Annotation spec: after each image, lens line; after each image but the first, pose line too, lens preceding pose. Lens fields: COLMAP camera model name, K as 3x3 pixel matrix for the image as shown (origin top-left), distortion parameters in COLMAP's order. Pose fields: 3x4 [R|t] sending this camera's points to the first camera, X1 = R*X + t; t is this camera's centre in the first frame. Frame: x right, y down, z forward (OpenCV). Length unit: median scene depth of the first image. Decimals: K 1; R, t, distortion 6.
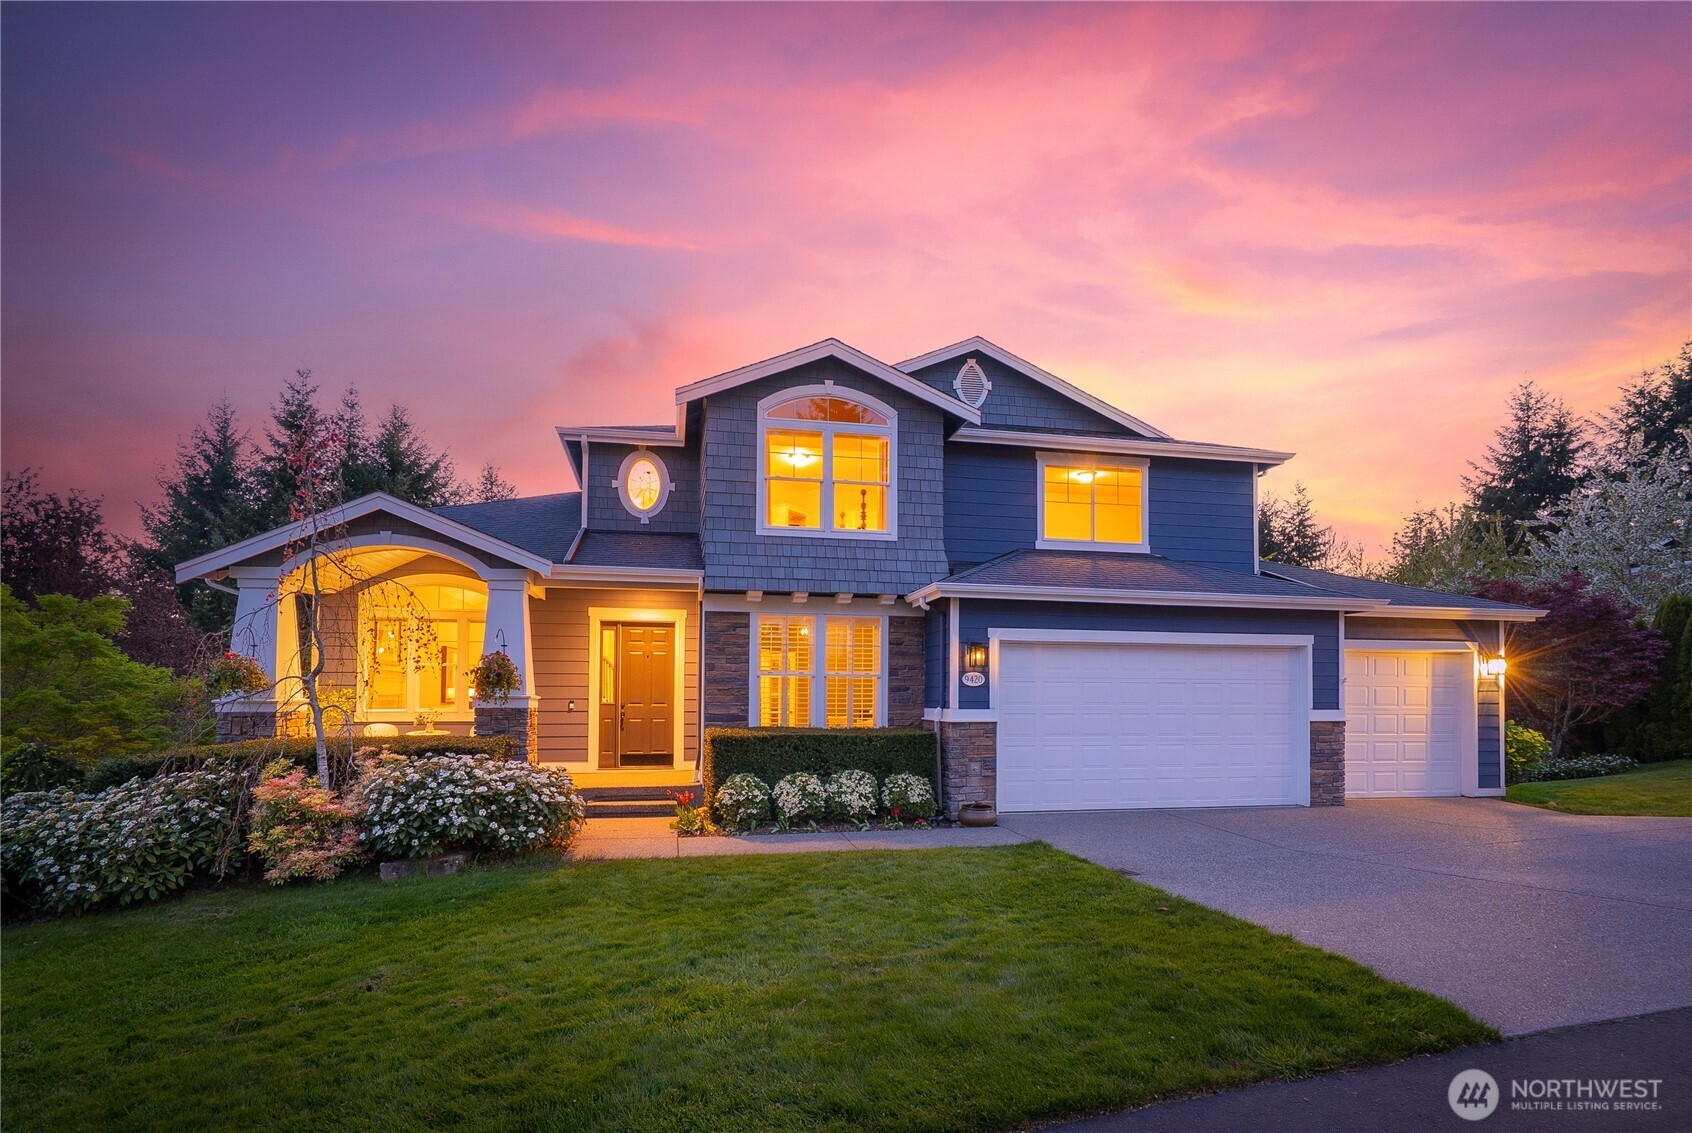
lens RADIAL K [[790.6, 0, 846.0], [0, 790.6, 566.5], [0, 0, 1]] dist [-0.002905, -0.000245]
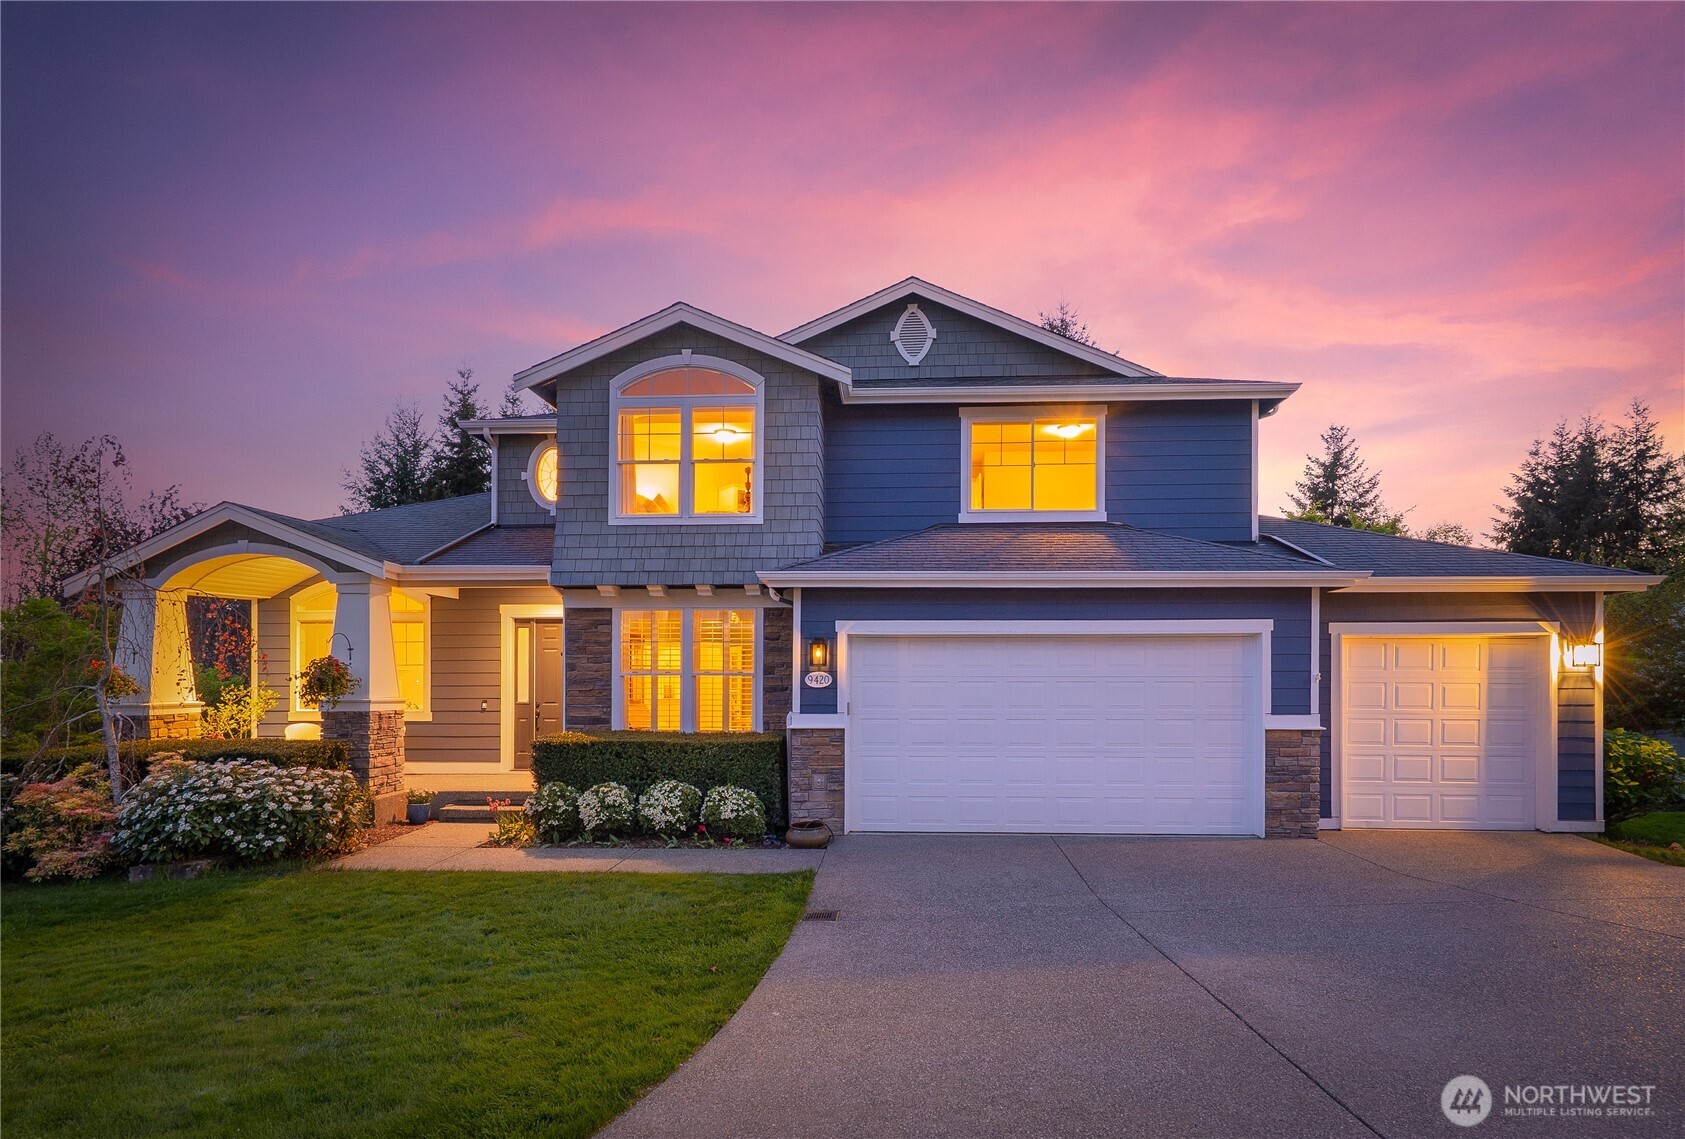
lens RADIAL K [[858.8, 0, 842.5], [0, 858.8, 569.5], [0, 0, 1]] dist [0.000188, 0.000482]
pose [[0.971826, -0.034530, -0.233158, 0.381966], [0.042512, 0.998666, 0.029295, -0.005520], [0.231835, -0.038381, 0.971998, 0.080209]]
